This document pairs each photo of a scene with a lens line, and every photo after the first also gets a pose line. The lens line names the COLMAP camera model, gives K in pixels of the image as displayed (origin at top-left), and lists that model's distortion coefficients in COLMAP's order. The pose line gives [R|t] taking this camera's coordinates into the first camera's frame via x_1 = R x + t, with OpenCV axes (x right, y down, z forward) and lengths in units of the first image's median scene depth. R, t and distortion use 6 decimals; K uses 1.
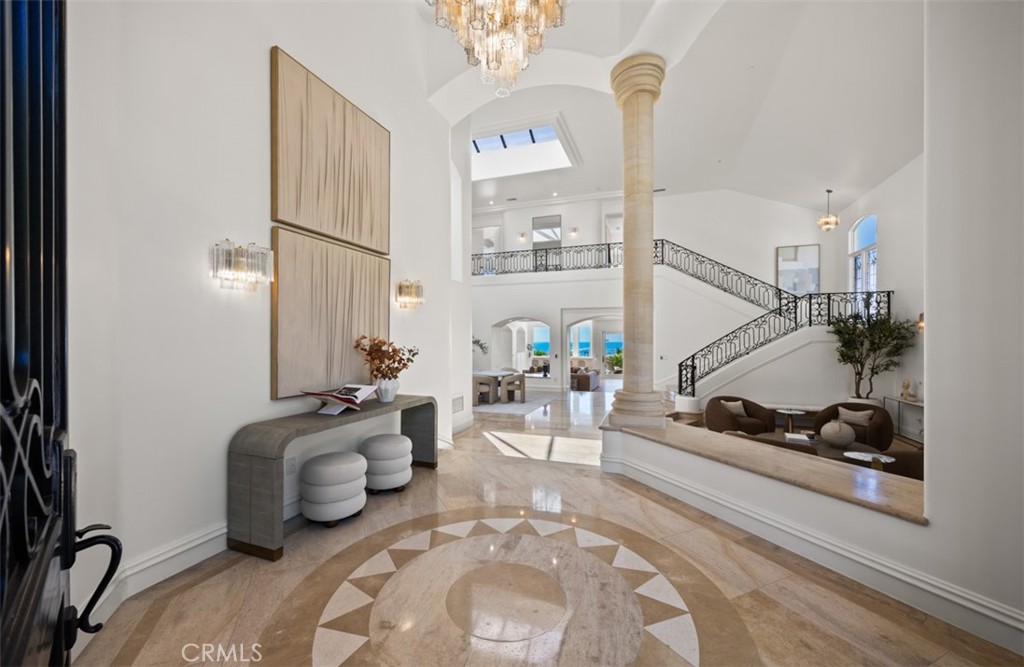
lens RADIAL K [[404.4, 0, 529.5], [0, 404.4, 340.0], [0, 0, 1]] dist [0.000048, -0.000338]
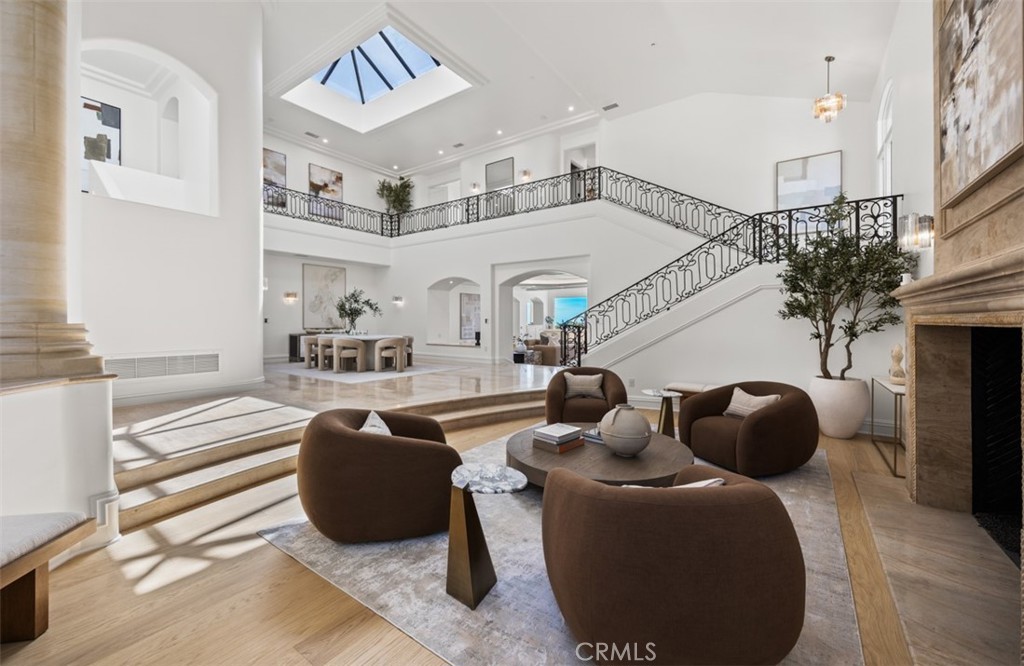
lens RADIAL K [[404.4, 0, 534.8], [0, 404.4, 317.7], [0, 0, 1]] dist [0.000048, -0.000338]
pose [[0.963895, -0.005113, -0.266234, 0.459260], [0.002552, 0.999947, -0.009963, 0.049540], [0.266271, 0.008923, 0.963857, 0.257314]]
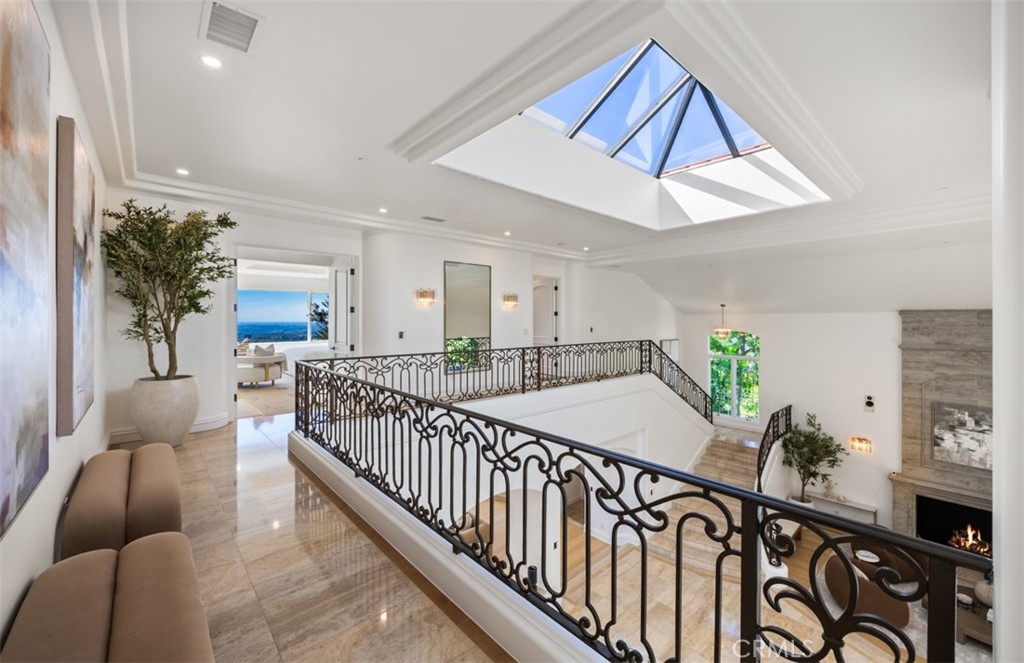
lens RADIAL K [[404.4, 0, 521.9], [0, 404.4, 324.1], [0, 0, 1]] dist [0.000048, -0.000338]
pose [[0.500631, -0.002941, 0.865656, -0.516128], [0.003058, 0.999994, 0.001629, -0.312020], [-0.865655, 0.001831, 0.500637, 0.915522]]
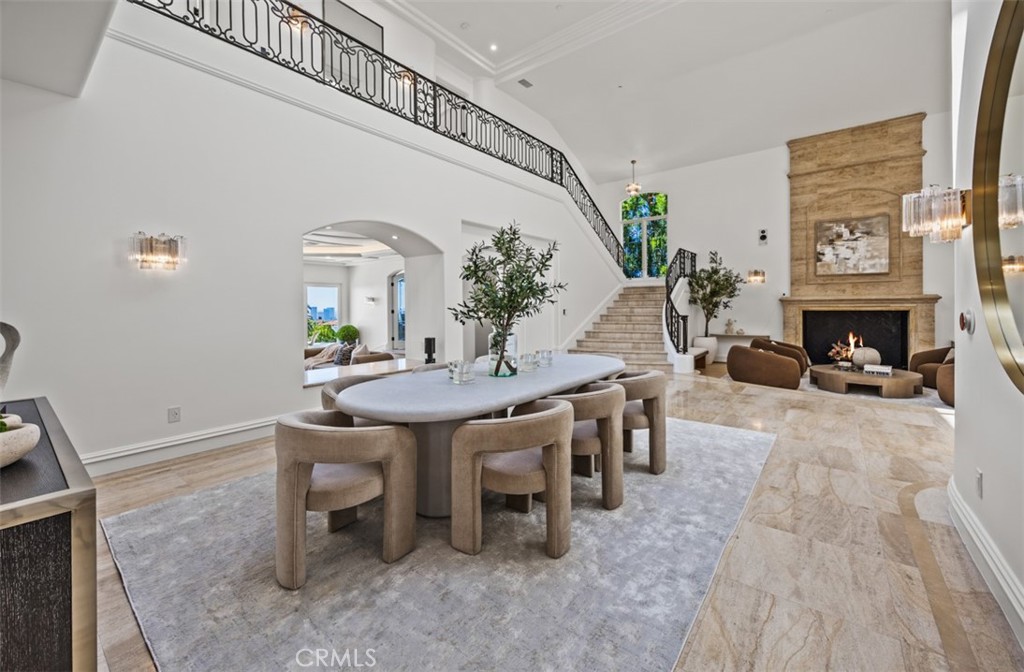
lens RADIAL K [[404.7, 0, 517.4], [0, 404.7, 308.1], [0, 0, 1]] dist [0.001449, 0.000232]
pose [[0.340925, -0.013053, 0.940000, -0.441192], [0.012439, 0.999879, 0.009374, 0.030421], [-0.940008, 0.008497, 0.341046, 0.916340]]
